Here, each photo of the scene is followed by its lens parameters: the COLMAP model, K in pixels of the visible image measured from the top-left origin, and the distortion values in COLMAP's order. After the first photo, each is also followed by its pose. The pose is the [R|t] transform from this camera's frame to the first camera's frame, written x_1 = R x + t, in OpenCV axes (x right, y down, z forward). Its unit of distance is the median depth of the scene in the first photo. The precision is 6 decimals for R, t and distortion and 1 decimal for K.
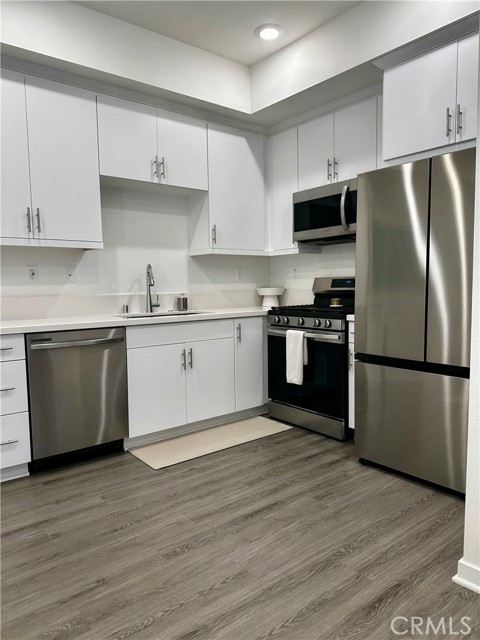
lens RADIAL K [[453.6, 0, 234.2], [0, 453.6, 320.5], [0, 0, 1]] dist [0.033660, -0.039381]
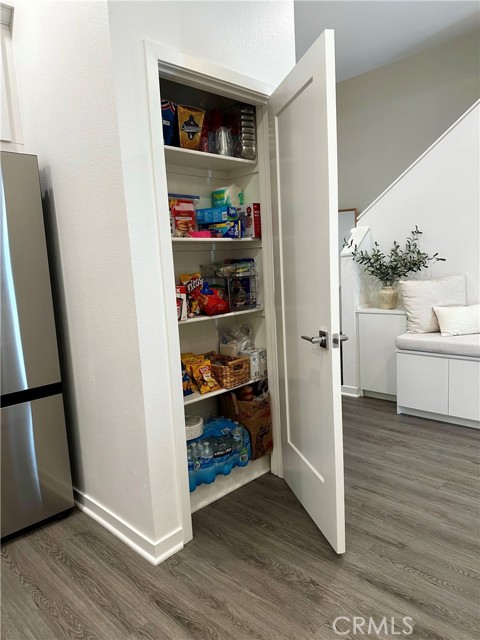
lens RADIAL K [[453.6, 0, 241.4], [0, 453.6, 320.2], [0, 0, 1]] dist [0.033660, -0.039381]
pose [[-0.137916, -0.084540, 0.986829, -0.334054], [0.144617, 0.983954, 0.104505, -0.050048], [-0.979829, 0.157125, -0.123477, 0.497704]]
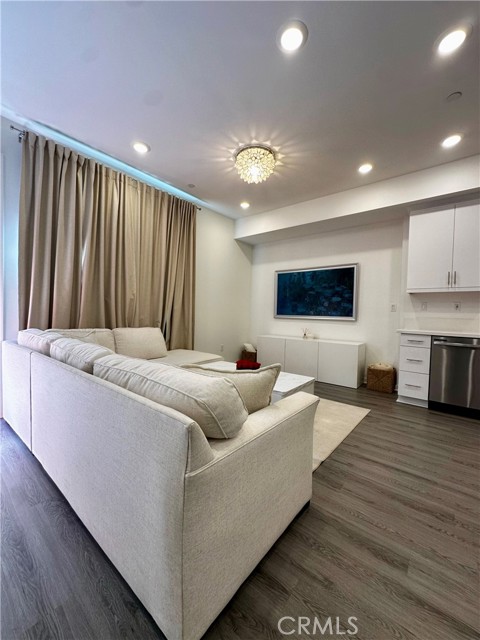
lens RADIAL K [[255.5, 0, 242.6], [0, 255.5, 315.5], [0, 0, 1]] dist [-0.001635, 0.000938]
pose [[0.229006, 0.035771, -0.972768, 0.400624], [-0.113806, 0.993455, 0.009740, 0.022723], [0.966750, 0.108476, 0.231578, -0.064914]]
